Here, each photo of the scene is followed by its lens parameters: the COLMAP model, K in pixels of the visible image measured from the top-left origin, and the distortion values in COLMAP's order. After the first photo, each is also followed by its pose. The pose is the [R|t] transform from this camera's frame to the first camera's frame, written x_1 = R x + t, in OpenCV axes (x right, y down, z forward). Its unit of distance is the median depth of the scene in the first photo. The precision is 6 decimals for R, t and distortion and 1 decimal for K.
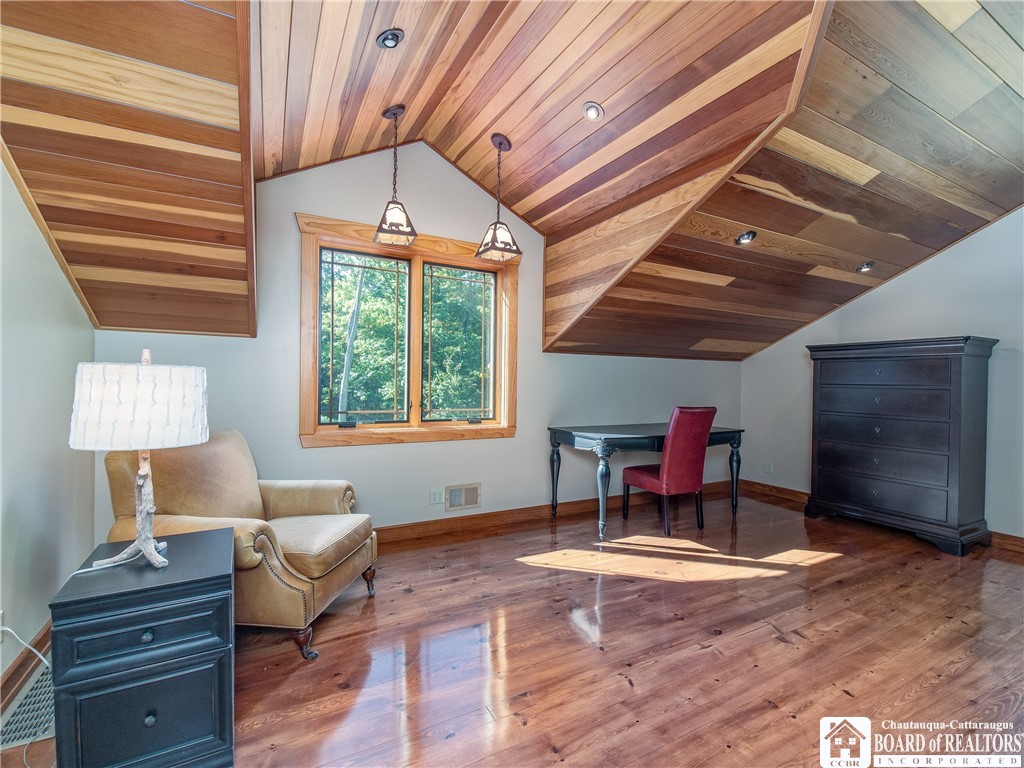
lens RADIAL K [[470.1, 0, 511.8], [0, 470.1, 378.9], [0, 0, 1]] dist [-0.001141, -0.000977]
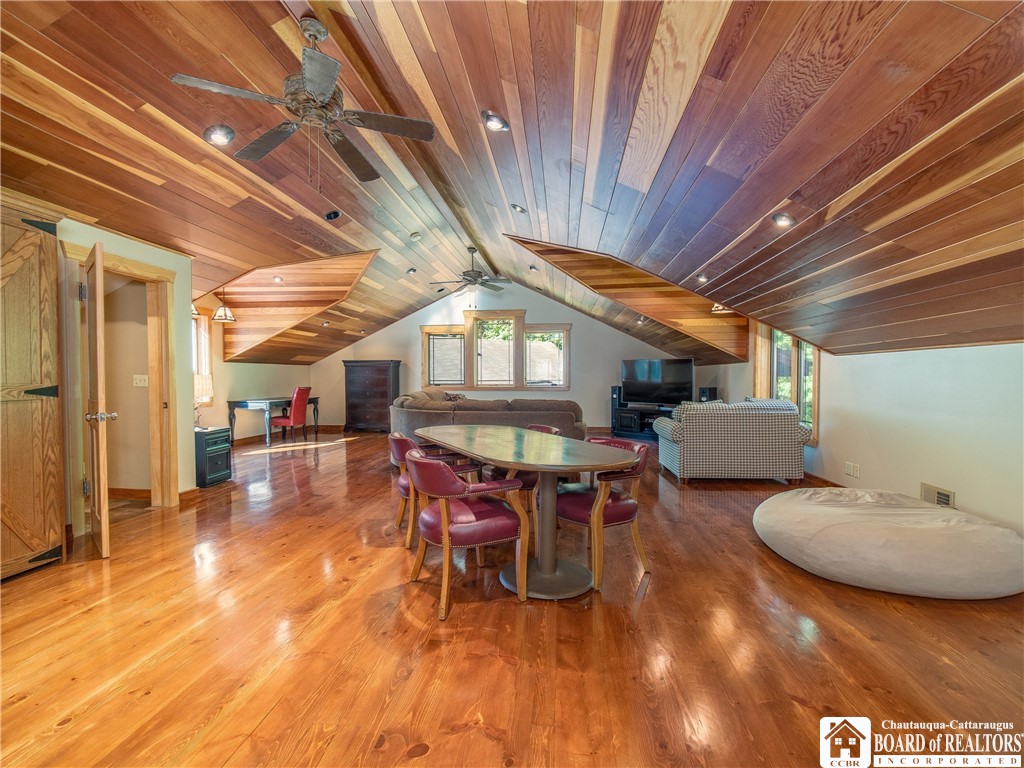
lens RADIAL K [[470.1, 0, 511.8], [0, 470.1, 378.9], [0, 0, 1]] dist [-0.001141, -0.000977]
pose [[0.576648, -0.023793, 0.816646, -0.906688], [0.017796, 0.999704, 0.016561, -0.001255], [-0.816799, 0.004983, 0.576901, -1.181483]]
